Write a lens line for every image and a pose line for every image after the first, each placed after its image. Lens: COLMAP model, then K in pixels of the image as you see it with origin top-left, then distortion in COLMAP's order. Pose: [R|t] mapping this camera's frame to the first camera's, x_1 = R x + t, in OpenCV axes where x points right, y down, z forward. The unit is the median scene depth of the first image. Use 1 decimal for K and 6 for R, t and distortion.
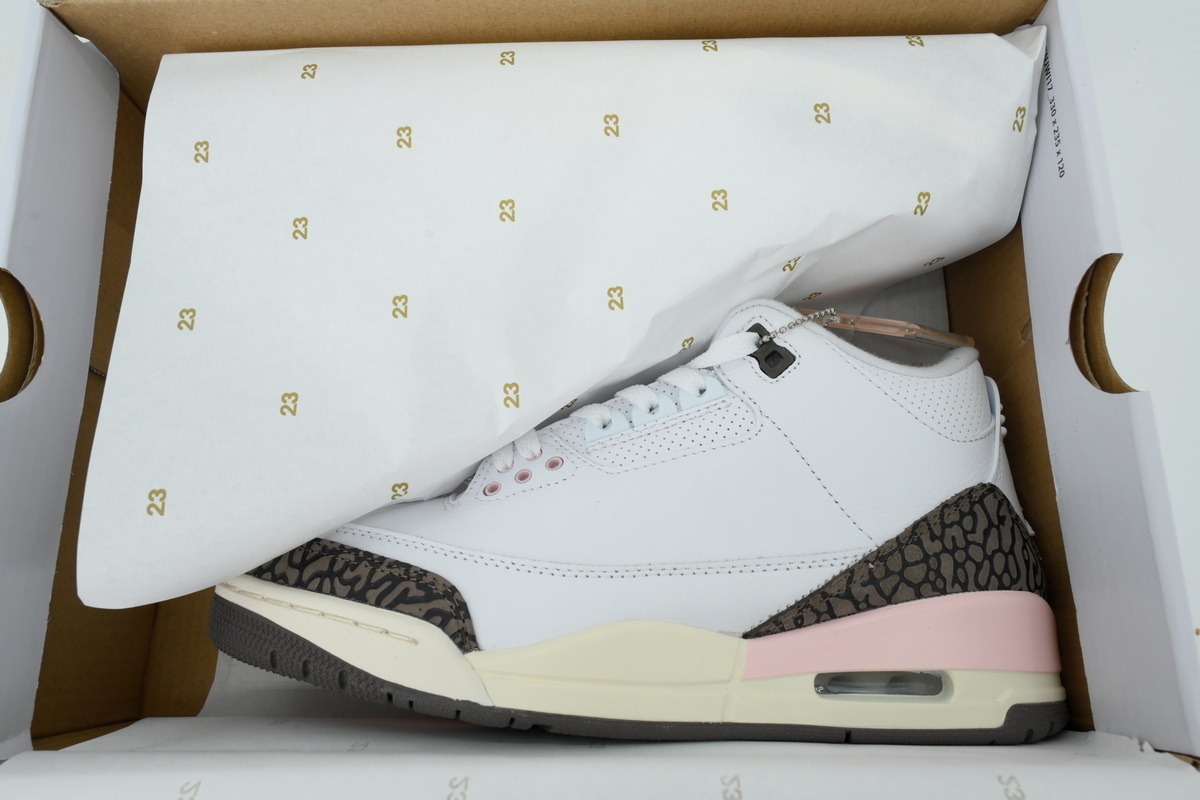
lens RADIAL K [[835.4, 0, 600.0], [0, 835.4, 400.0], [0, 0, 1]] dist [0.004725, 0.002046]
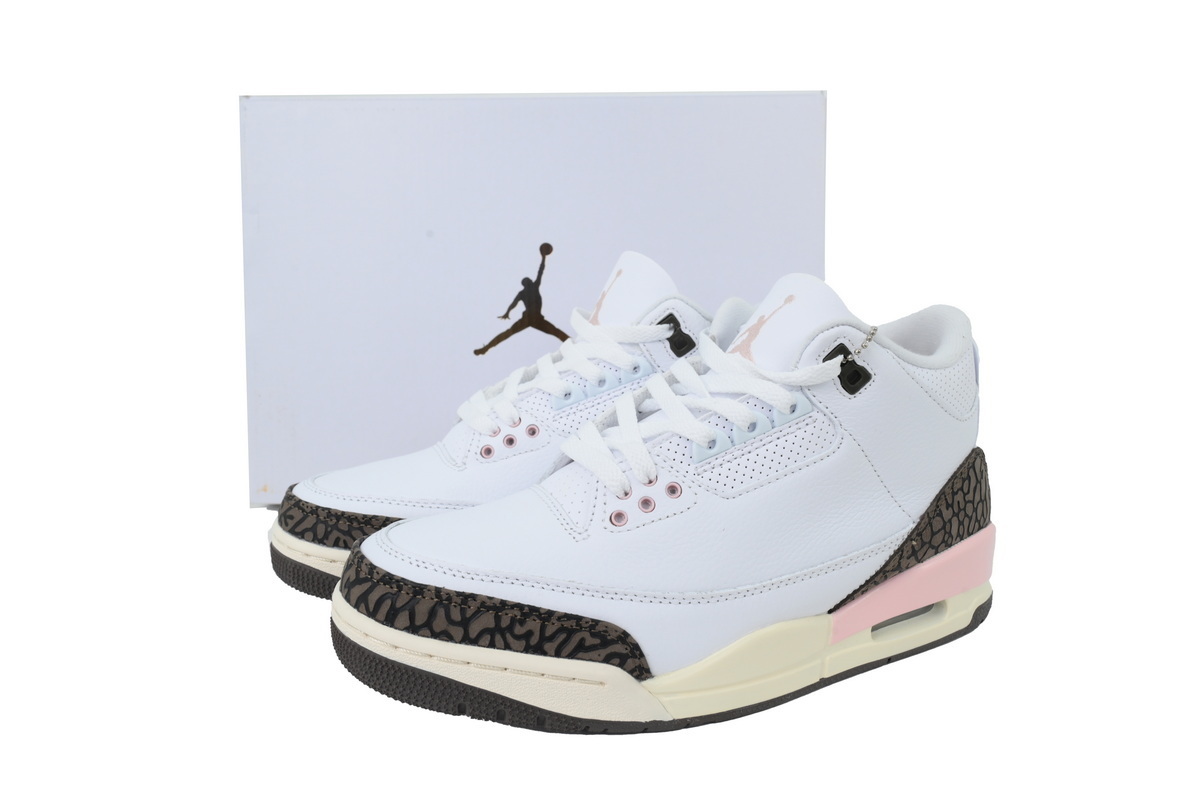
lens RADIAL K [[835.4, 0, 600.0], [0, 835.4, 400.0], [0, 0, 1]] dist [0.004725, 0.002046]
pose [[0.935601, -0.117475, 0.332941, -0.527792], [-0.041630, 0.899735, 0.434447, -0.534815], [-0.350595, -0.420329, 0.836903, 0.178771]]
